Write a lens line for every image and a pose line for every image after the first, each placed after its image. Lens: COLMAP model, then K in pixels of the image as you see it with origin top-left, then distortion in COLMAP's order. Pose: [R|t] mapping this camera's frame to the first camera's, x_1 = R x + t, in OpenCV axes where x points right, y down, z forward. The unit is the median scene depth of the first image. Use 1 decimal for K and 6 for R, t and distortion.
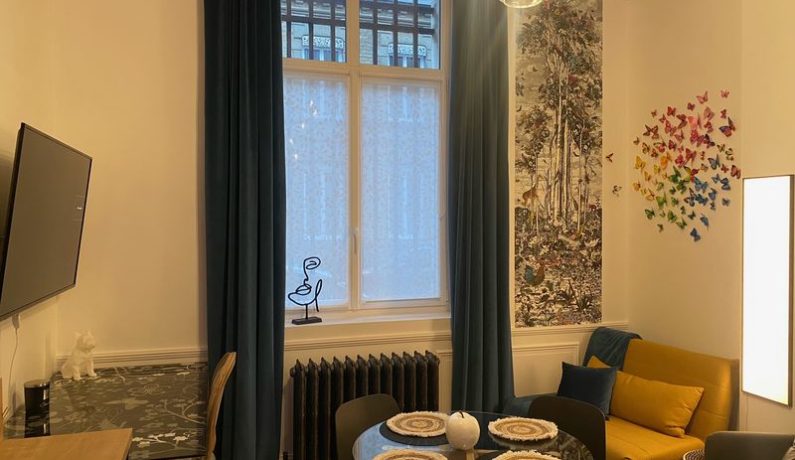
lens RADIAL K [[602.9, 0, 397.5], [0, 602.9, 230.0], [0, 0, 1]] dist [0.004903, 0.000245]
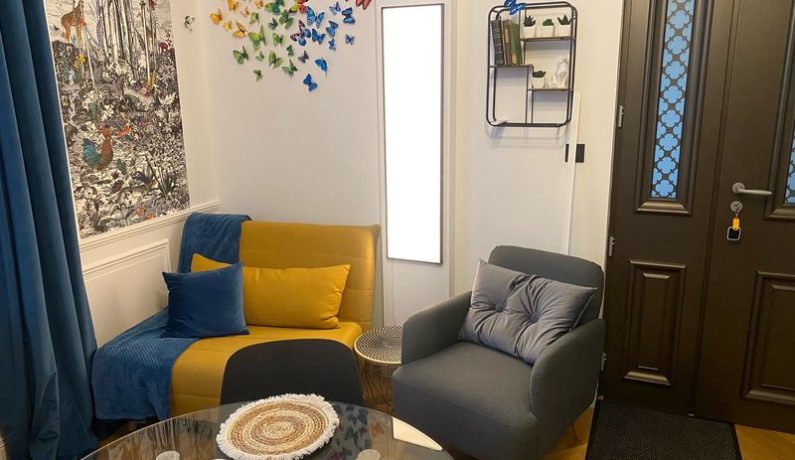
lens RADIAL K [[602.9, 0, 397.5], [0, 602.9, 230.0], [0, 0, 1]] dist [0.004903, 0.000245]
pose [[0.641351, -0.198160, 0.741217, -0.060783], [0.028065, 0.971484, 0.235437, 0.012073], [-0.766735, -0.130195, 0.628623, 0.342084]]
